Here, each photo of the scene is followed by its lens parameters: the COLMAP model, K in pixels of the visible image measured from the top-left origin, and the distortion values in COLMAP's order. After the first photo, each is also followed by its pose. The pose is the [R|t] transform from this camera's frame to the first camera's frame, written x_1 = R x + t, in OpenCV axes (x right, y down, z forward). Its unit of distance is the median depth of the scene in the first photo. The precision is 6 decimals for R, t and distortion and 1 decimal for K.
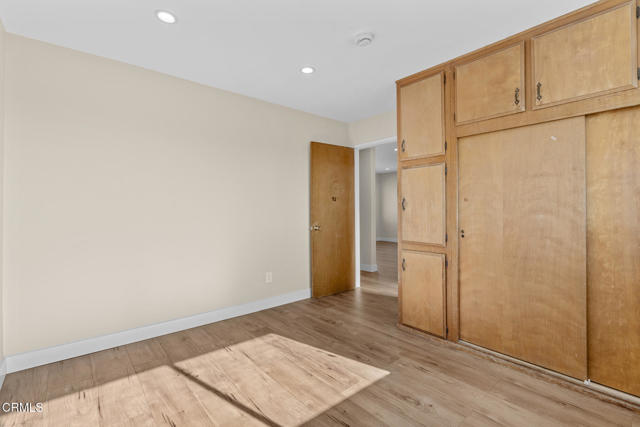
lens RADIAL K [[289.4, 0, 324.3], [0, 289.4, 207.2], [0, 0, 1]] dist [-0.011429, 0.003502]
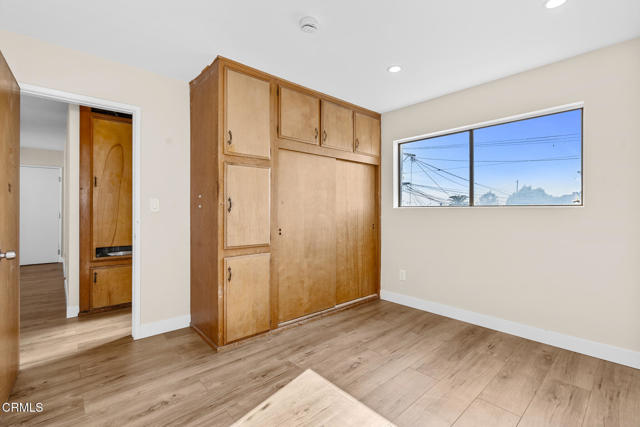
lens RADIAL K [[289.4, 0, 316.2], [0, 289.4, 208.3], [0, 0, 1]] dist [-0.011429, 0.003502]
pose [[-0.004495, 0.005079, 0.999977, -0.738015], [-0.012044, 0.999914, -0.005133, 0.002073], [-0.999917, -0.012067, -0.004433, 0.922456]]
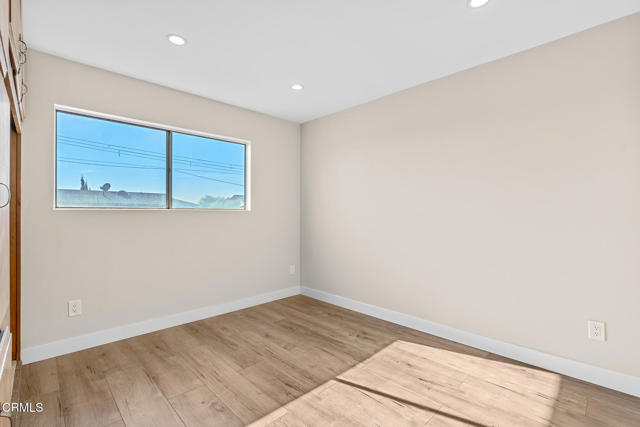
lens RADIAL K [[289.4, 0, 319.7], [0, 289.4, 214.7], [0, 0, 1]] dist [-0.011429, 0.003502]
pose [[-0.998422, 0.001204, -0.056141, 0.004829], [0.001610, 0.999973, -0.007176, 0.013963], [0.056131, -0.007255, -0.998397, 1.569366]]
